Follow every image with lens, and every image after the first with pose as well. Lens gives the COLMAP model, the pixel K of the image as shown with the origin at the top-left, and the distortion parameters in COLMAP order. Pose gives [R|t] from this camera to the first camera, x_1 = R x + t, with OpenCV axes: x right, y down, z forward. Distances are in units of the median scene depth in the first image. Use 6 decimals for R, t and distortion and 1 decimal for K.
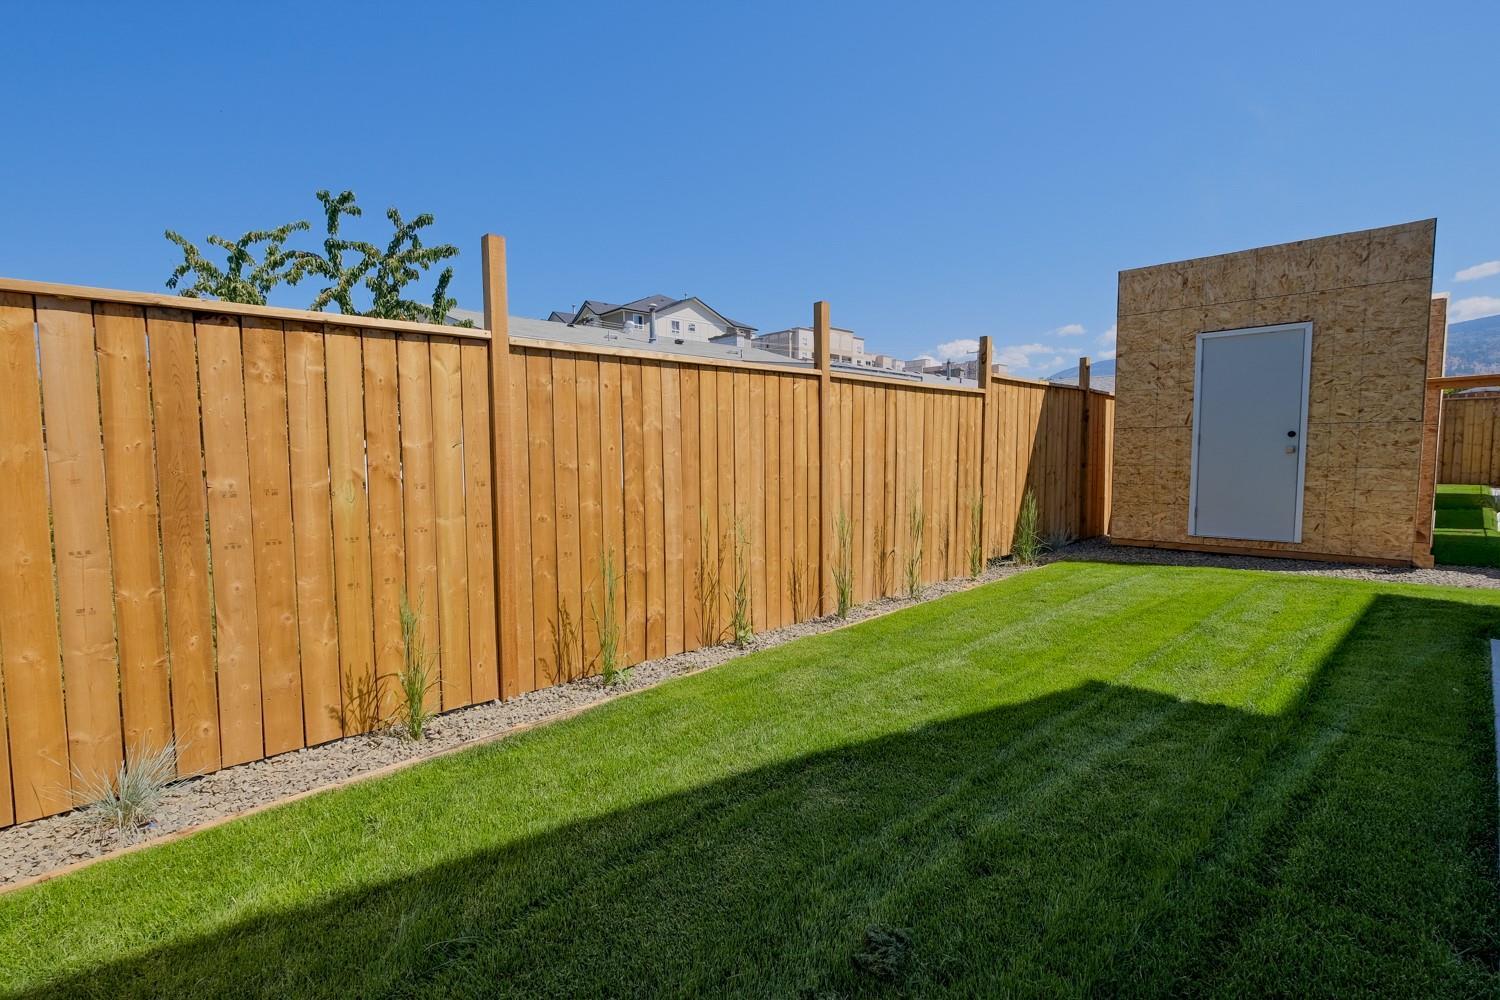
lens RADIAL K [[696.1, 0, 748.5], [0, 696.1, 507.6], [0, 0, 1]] dist [0.001663, -0.000176]
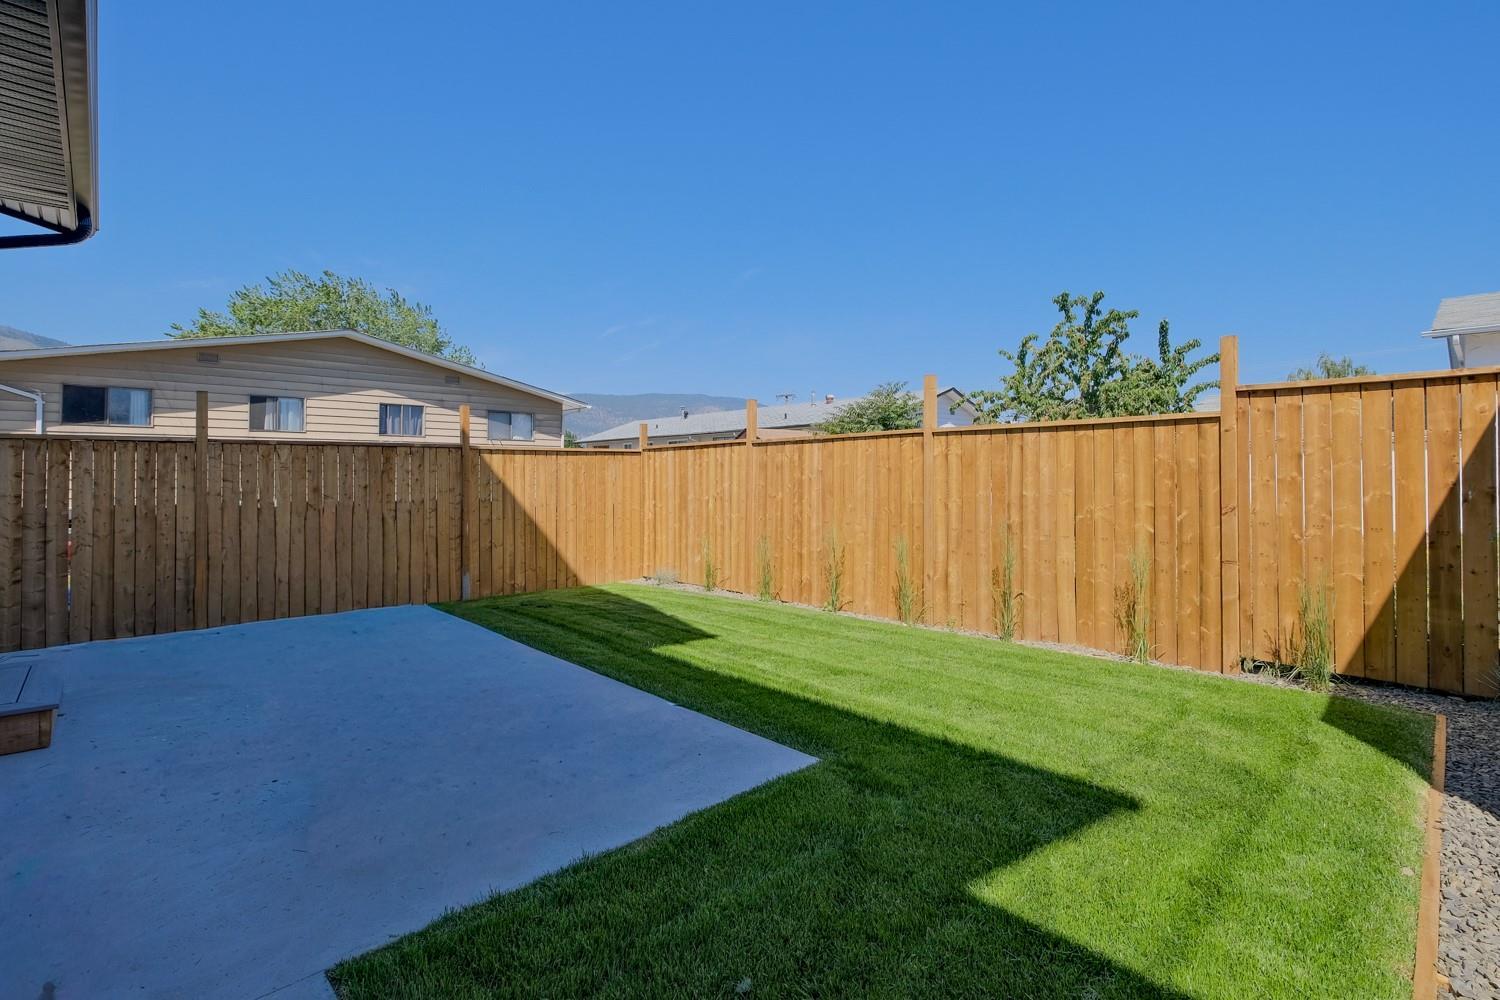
lens RADIAL K [[696.1, 0, 747.8], [0, 696.1, 484.2], [0, 0, 1]] dist [0.001663, -0.000176]
pose [[-0.003965, 0.018798, -0.999815, 1.374020], [-0.074497, 0.997039, 0.019042, -0.095565], [0.997213, 0.074559, -0.002553, 0.688205]]
